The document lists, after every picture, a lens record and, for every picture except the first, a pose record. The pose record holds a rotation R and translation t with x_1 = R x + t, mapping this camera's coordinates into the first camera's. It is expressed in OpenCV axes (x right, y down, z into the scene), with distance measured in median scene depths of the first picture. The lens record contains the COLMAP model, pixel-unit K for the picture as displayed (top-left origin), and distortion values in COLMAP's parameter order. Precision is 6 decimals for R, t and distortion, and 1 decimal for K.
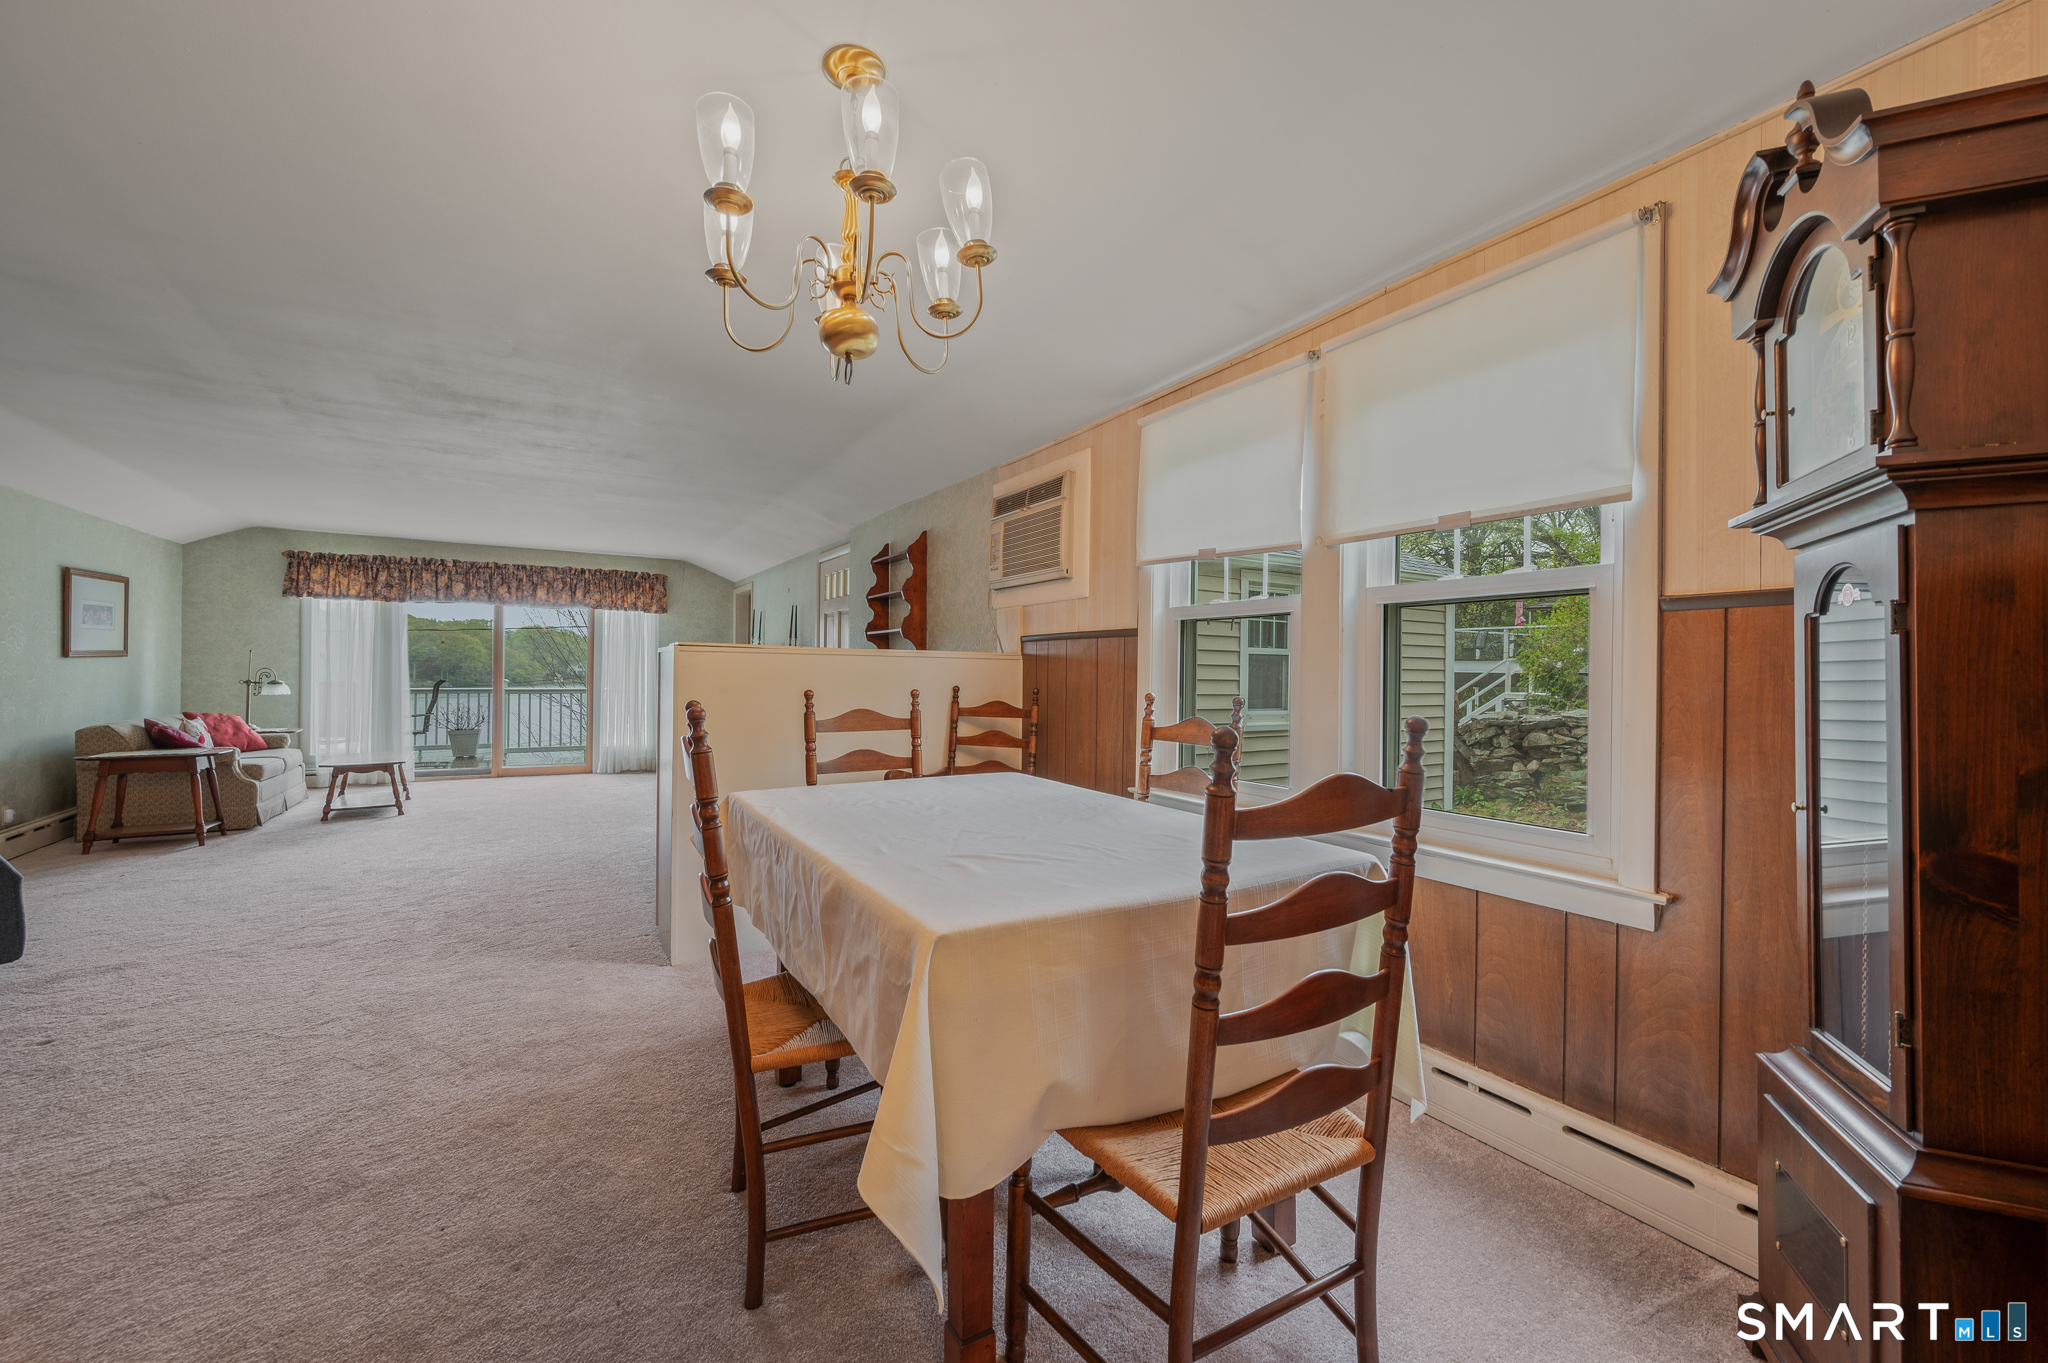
lens RADIAL K [[828.8, 0, 1028.0], [0, 828.8, 675.3], [0, 0, 1]] dist [-0.000196, -0.000046]
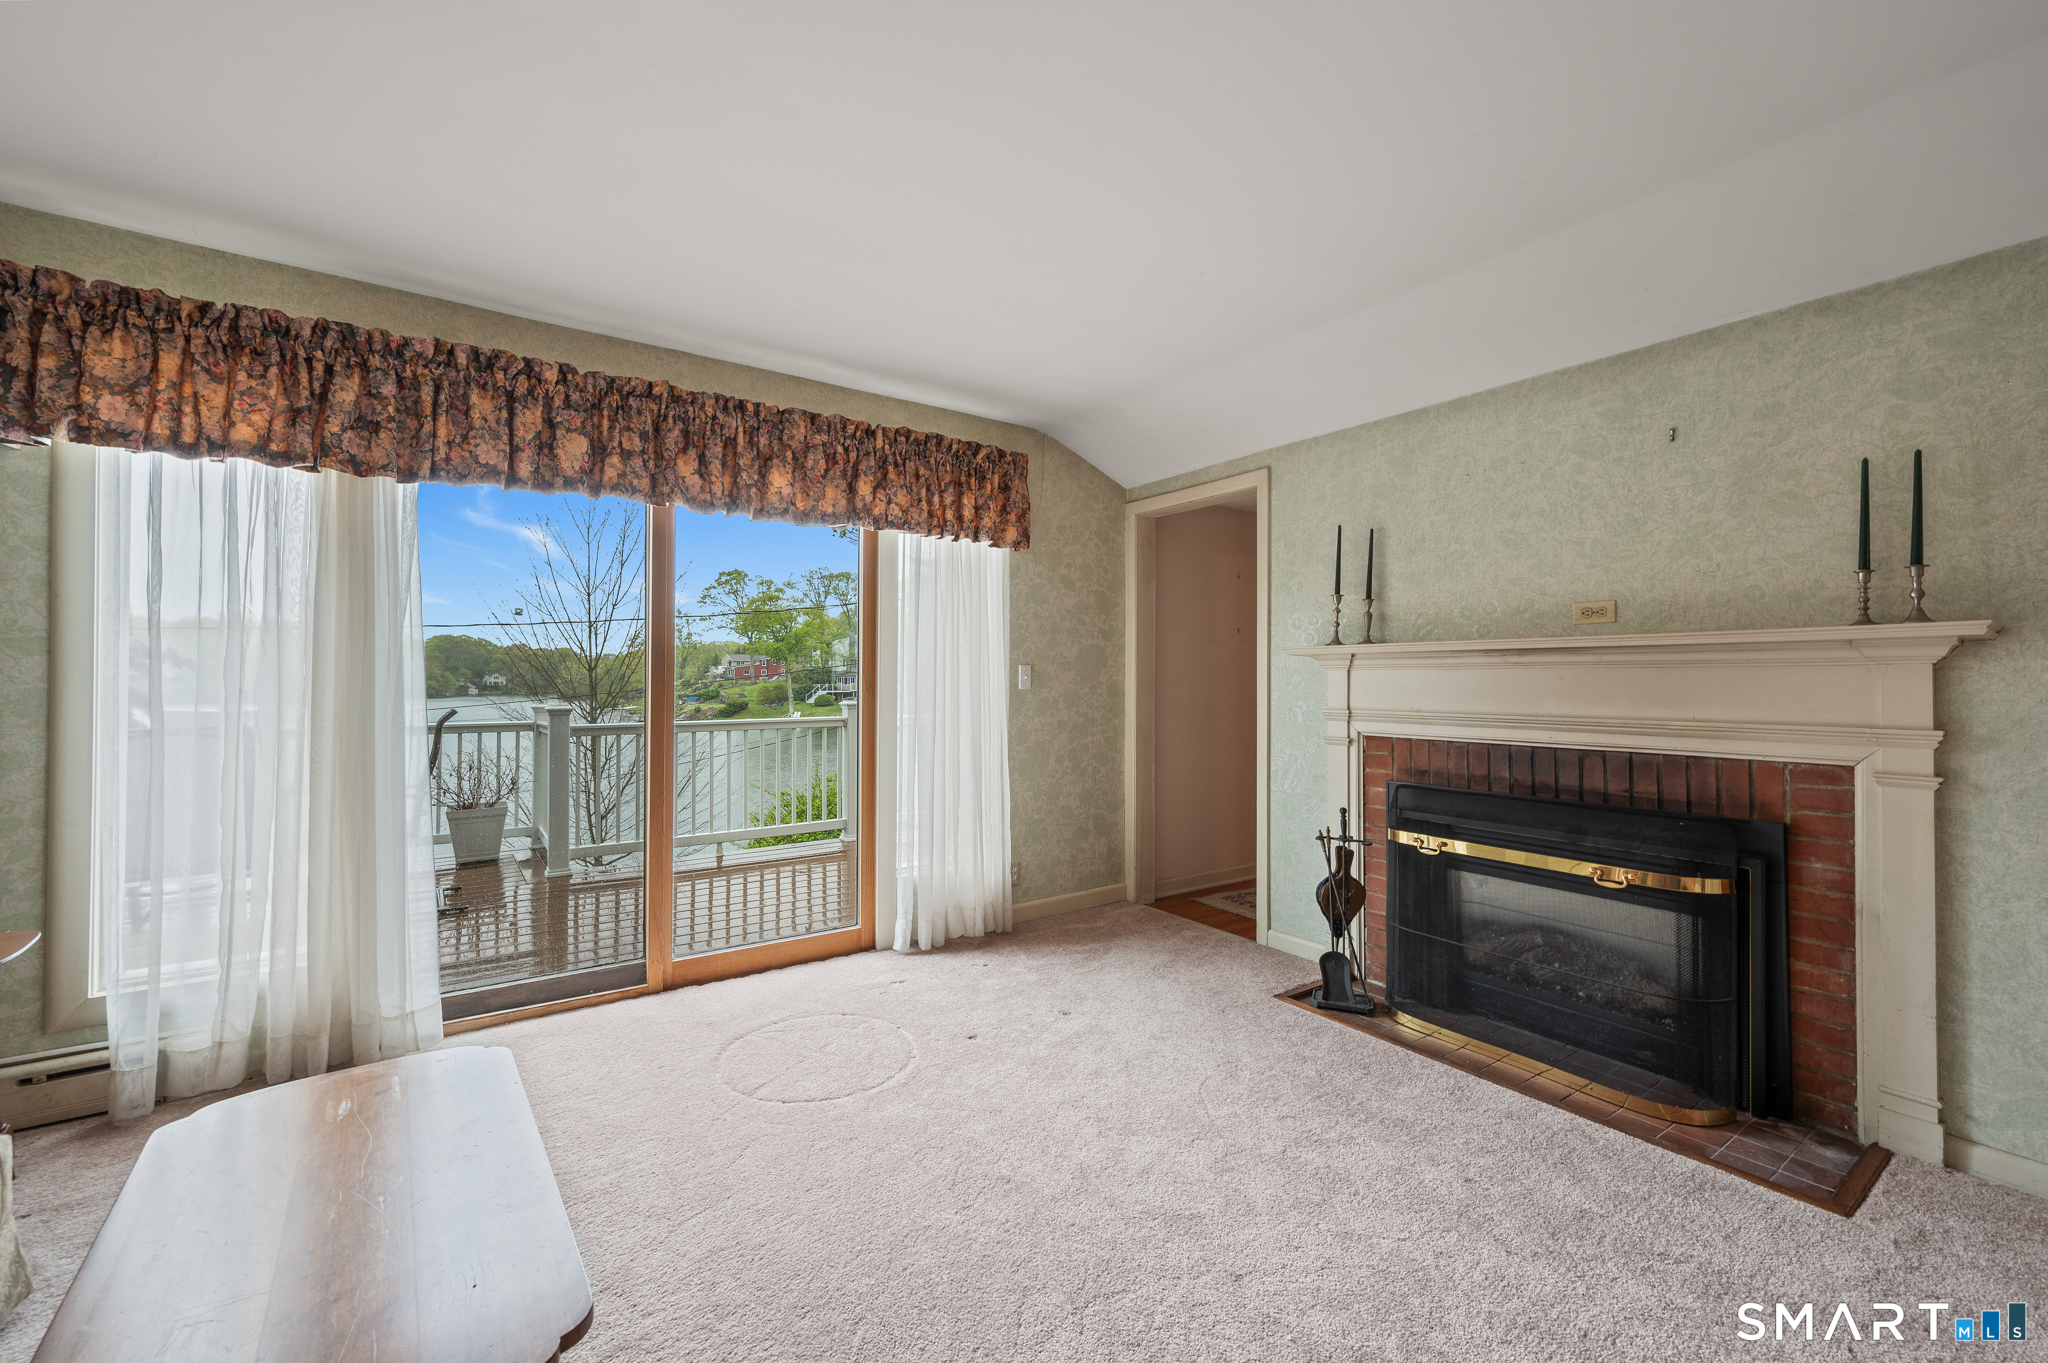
lens RADIAL K [[828.8, 0, 1019.5], [0, 828.8, 677.7], [0, 0, 1]] dist [-0.000196, -0.000046]
pose [[0.997276, -0.010510, 0.073002, -0.533374], [0.010881, 0.999930, -0.004685, -0.007839], [-0.072947, 0.005466, 0.997321, 0.651260]]
